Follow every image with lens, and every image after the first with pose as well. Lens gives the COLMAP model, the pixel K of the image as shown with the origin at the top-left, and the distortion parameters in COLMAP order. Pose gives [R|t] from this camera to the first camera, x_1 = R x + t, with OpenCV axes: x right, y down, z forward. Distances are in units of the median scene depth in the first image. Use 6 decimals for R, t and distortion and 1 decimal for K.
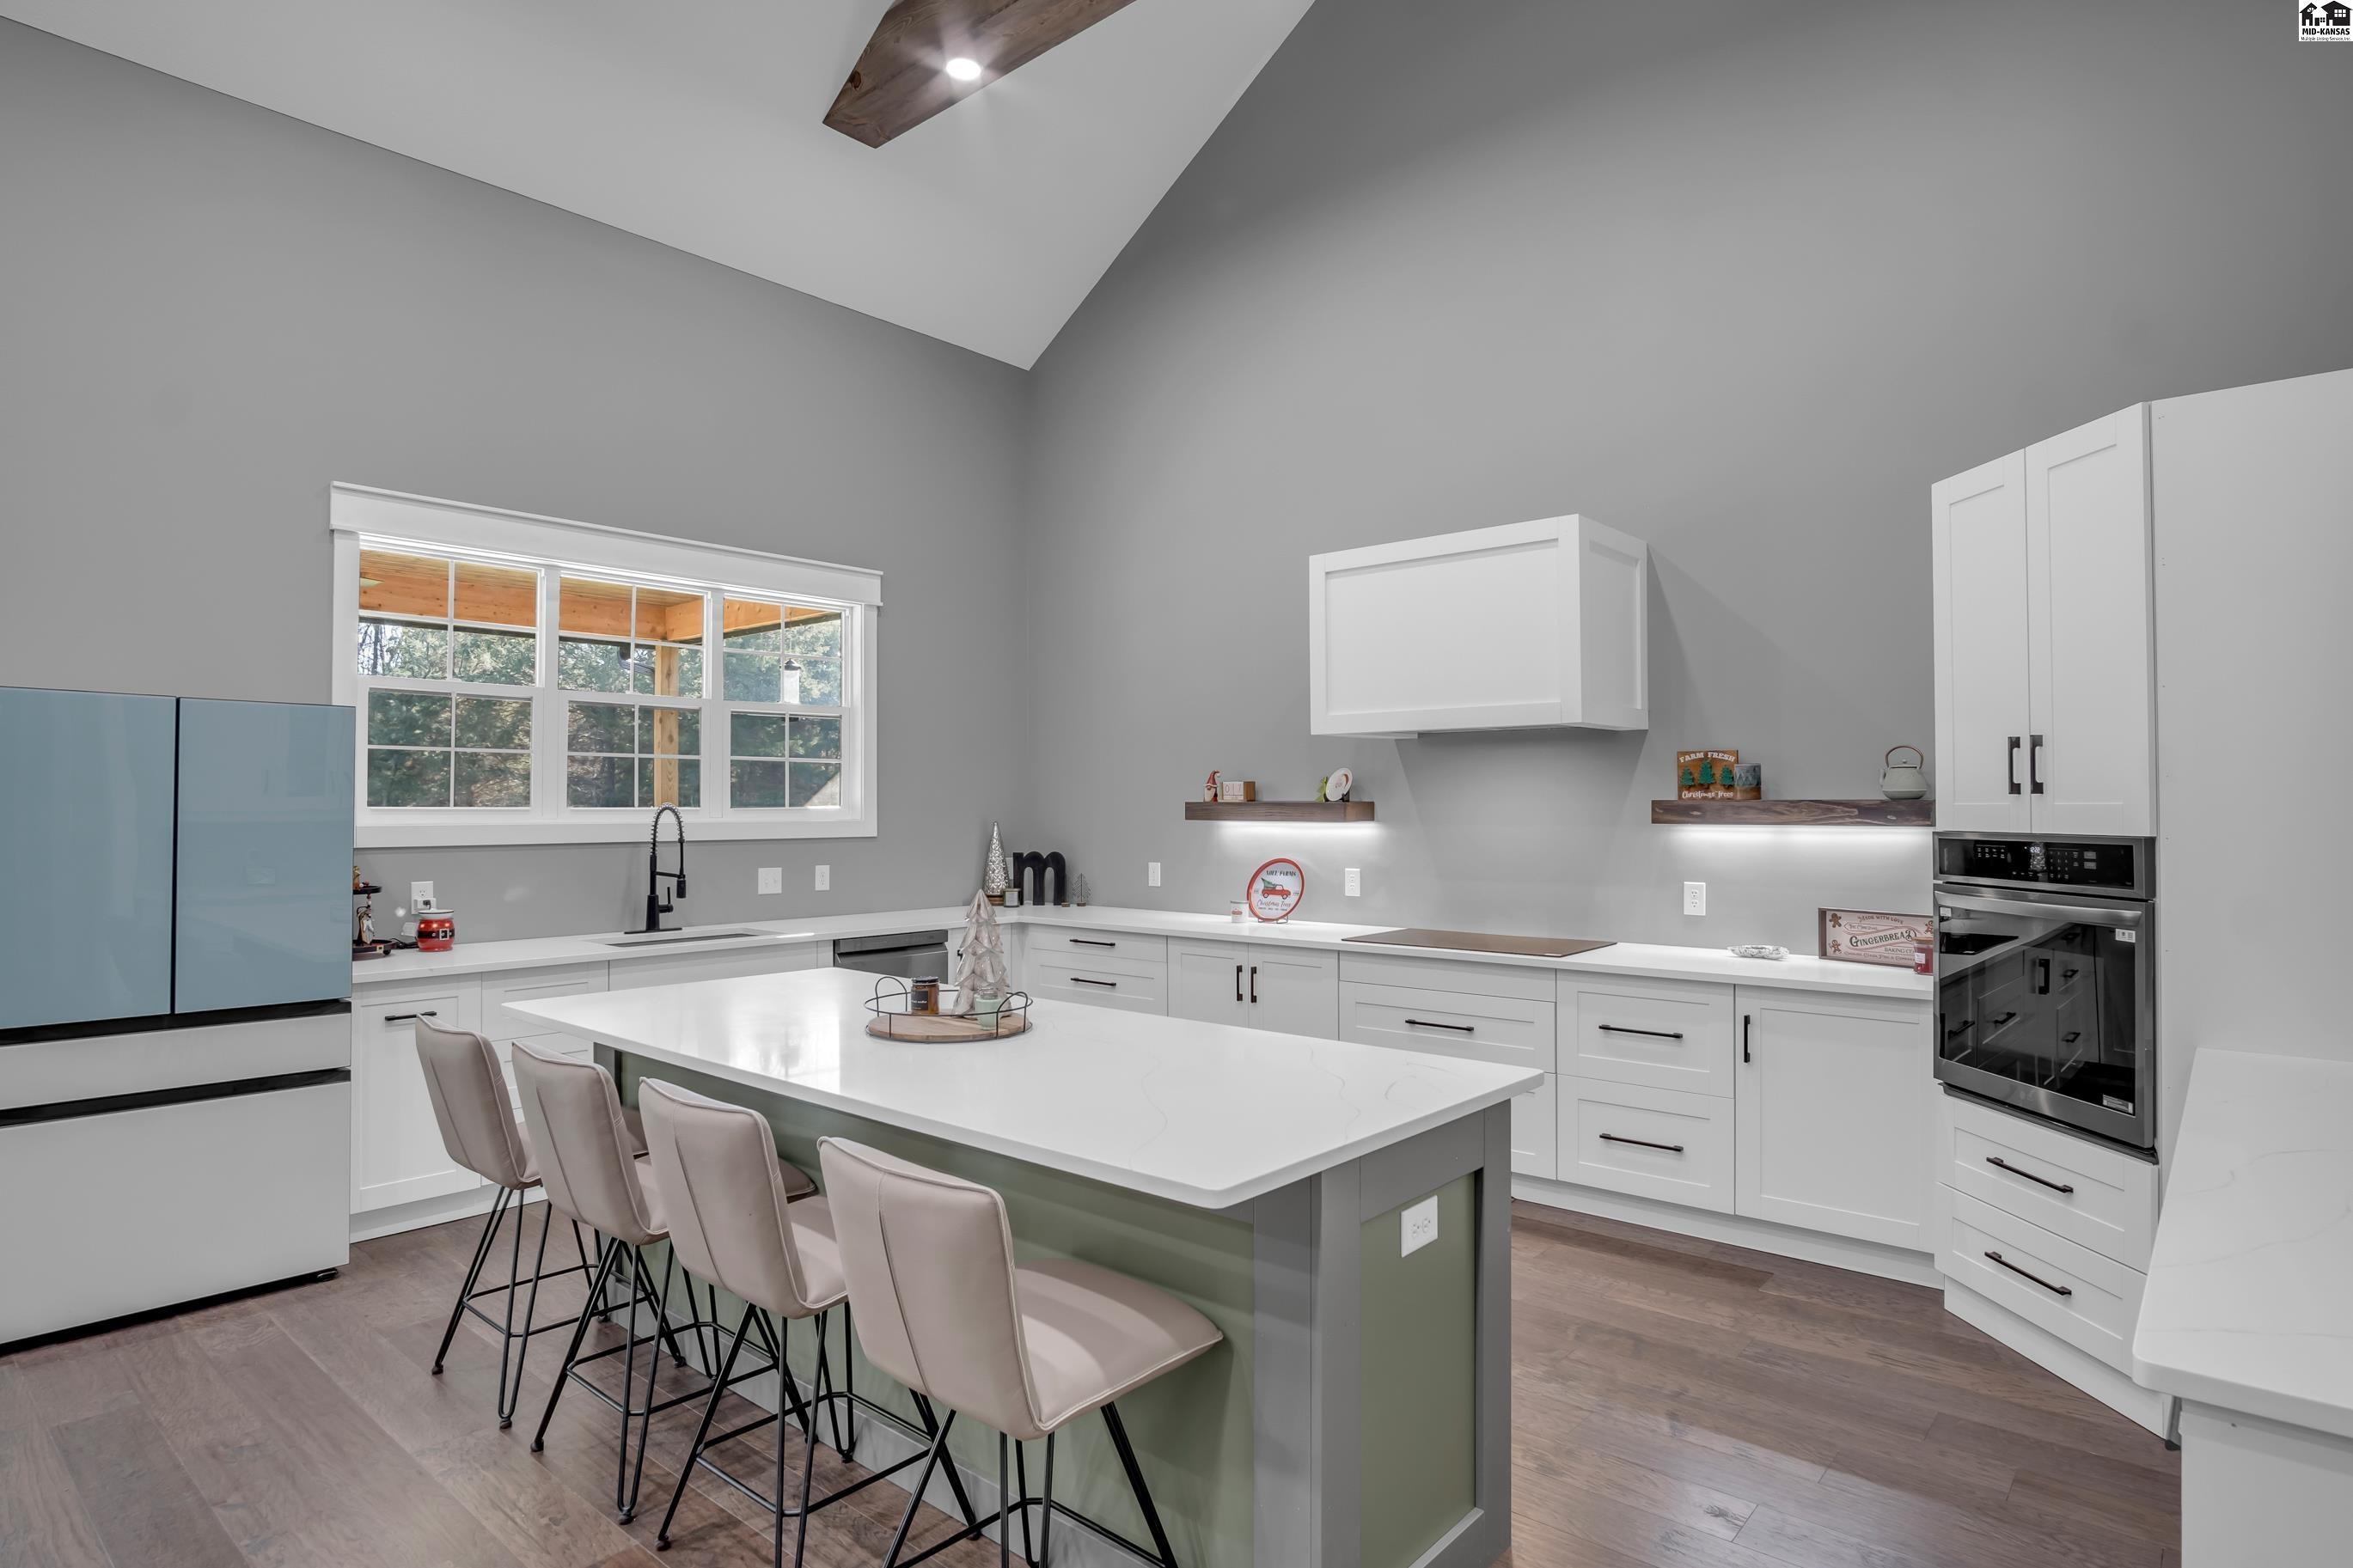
lens RADIAL K [[1269.6, 0, 1176.0], [0, 1269.6, 786.8], [0, 0, 1]] dist [0.000432, 0.000290]
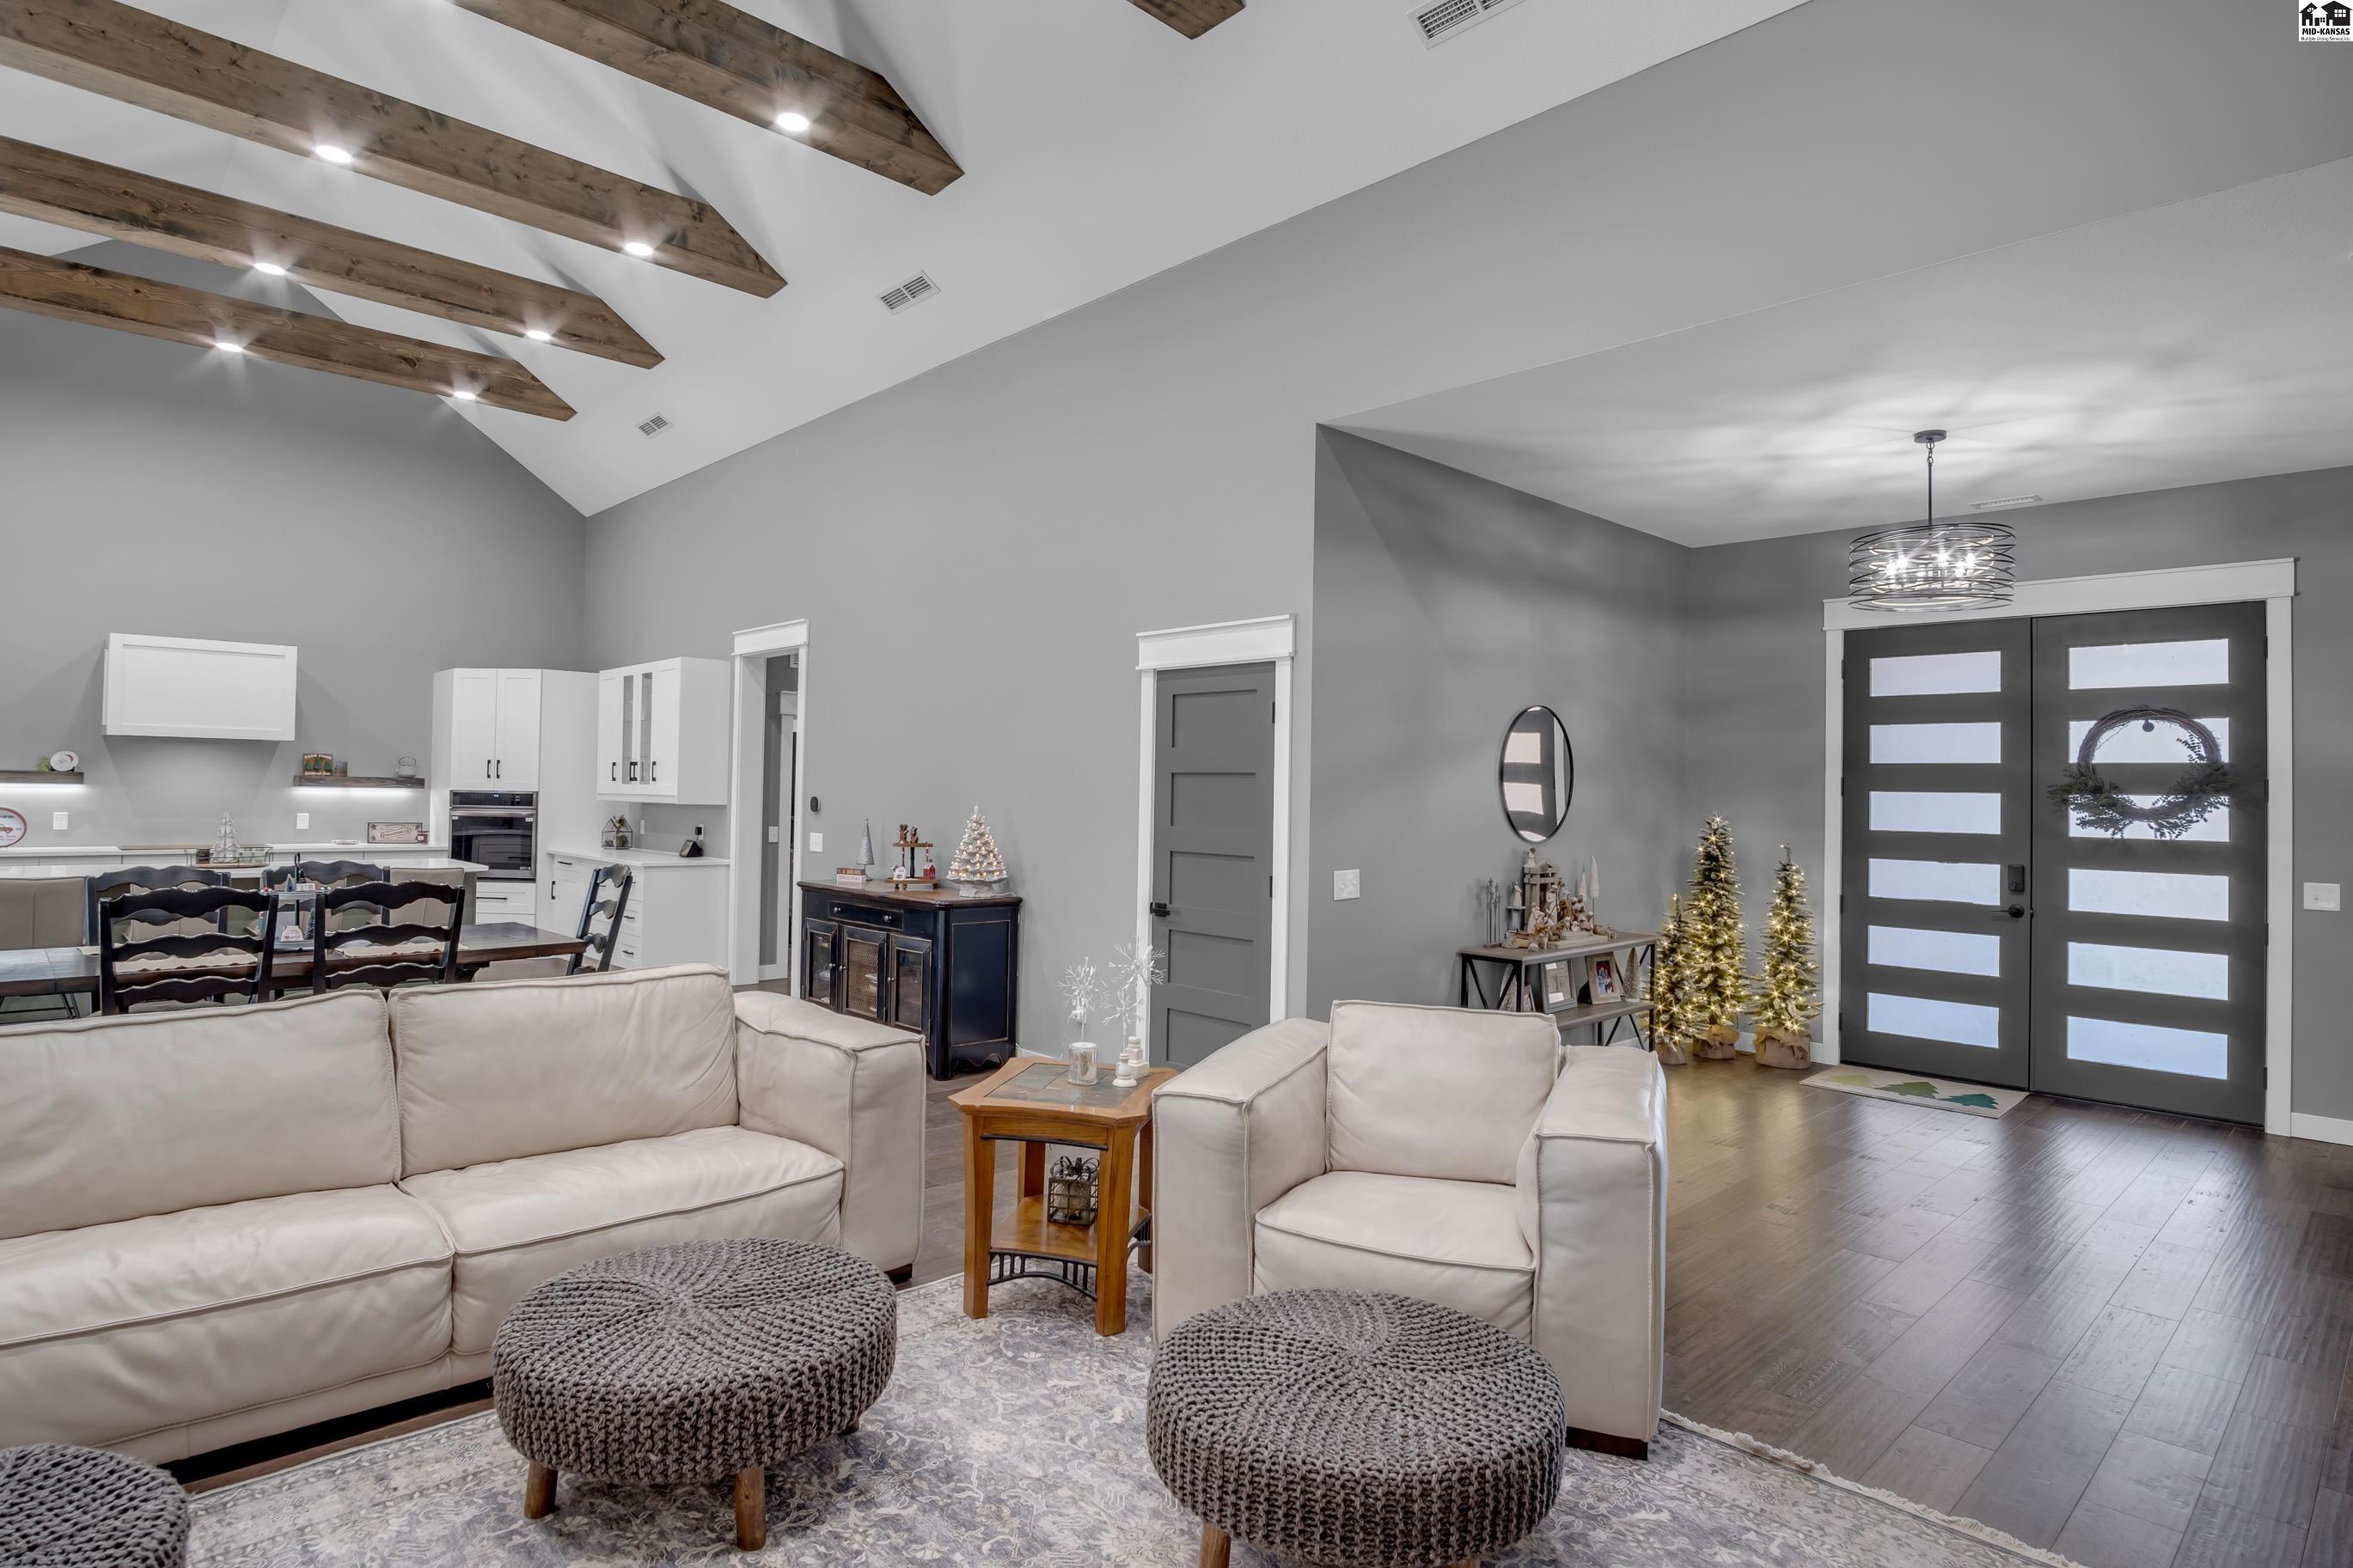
lens RADIAL K [[1269.6, 0, 1167.1], [0, 1269.6, 777.6], [0, 0, 1]] dist [0.000432, 0.000290]
pose [[0.085143, 0.016624, 0.996230, -1.665177], [-0.031434, 0.999408, -0.013991, -0.002612], [-0.995873, -0.030124, 0.085615, -0.670811]]
